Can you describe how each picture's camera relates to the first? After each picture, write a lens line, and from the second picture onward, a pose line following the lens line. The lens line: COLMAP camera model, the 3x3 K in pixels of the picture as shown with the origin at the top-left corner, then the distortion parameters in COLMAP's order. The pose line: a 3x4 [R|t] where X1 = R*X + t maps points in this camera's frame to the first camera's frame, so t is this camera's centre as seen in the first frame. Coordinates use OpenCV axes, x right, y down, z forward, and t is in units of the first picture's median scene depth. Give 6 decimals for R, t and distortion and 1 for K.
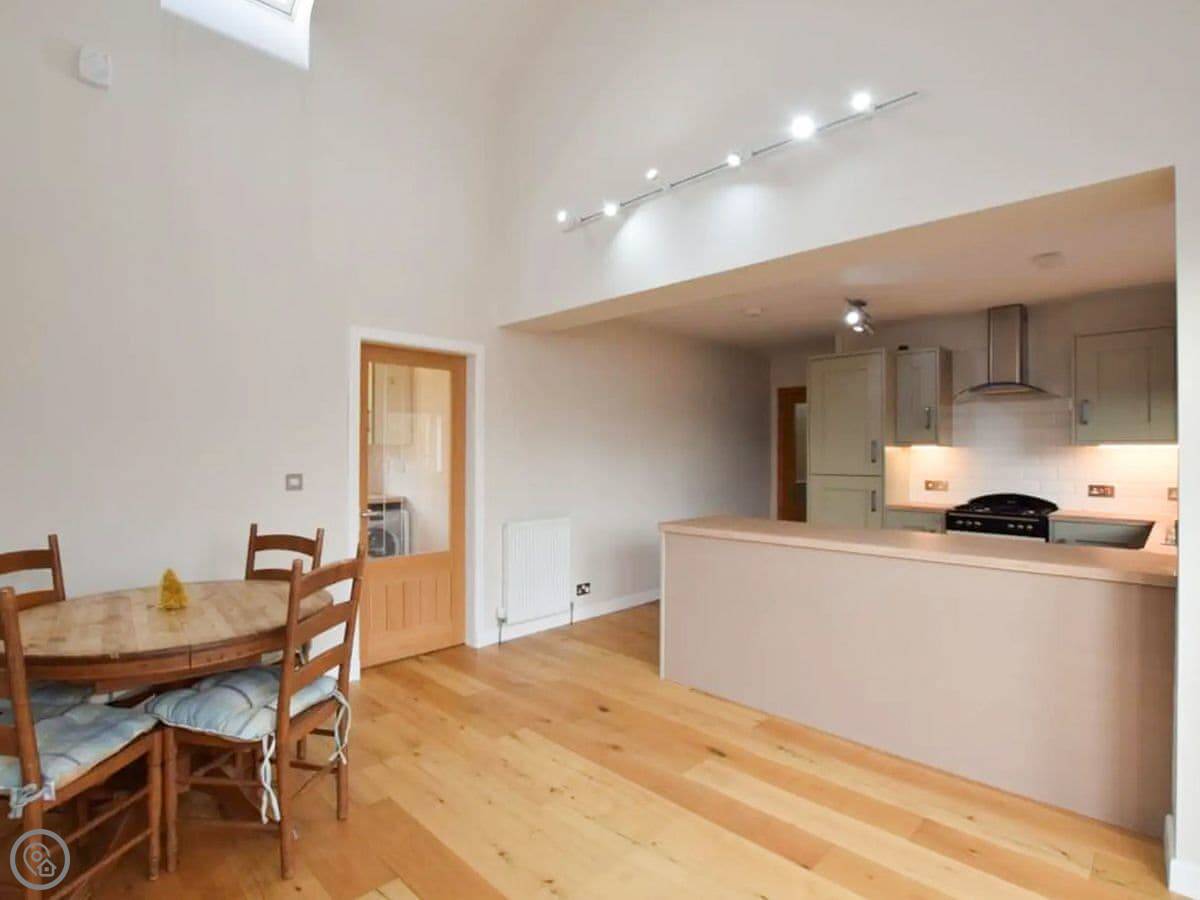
lens RADIAL K [[612.2, 0, 572.9], [0, 612.2, 443.5], [0, 0, 1]] dist [0.000156, 0.000029]
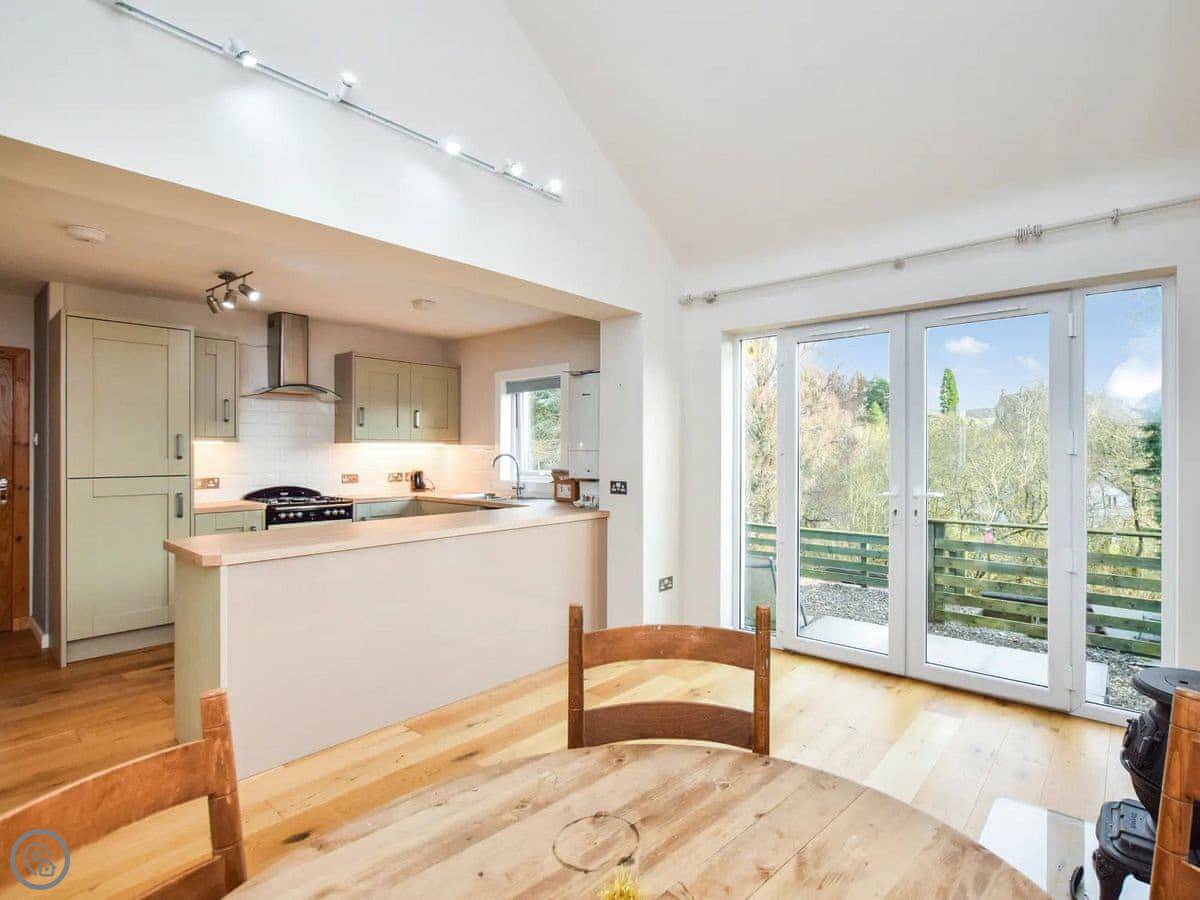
lens RADIAL K [[643.9, 0, 600.0], [0, 643.9, 450.0], [0, 0, 1]] dist [0.156878, -0.000005]
pose [[-0.053003, -0.001864, 0.998593, -0.563711], [-0.019970, 0.999800, 0.000807, 0.006682], [-0.998395, -0.019900, -0.053029, 0.570775]]
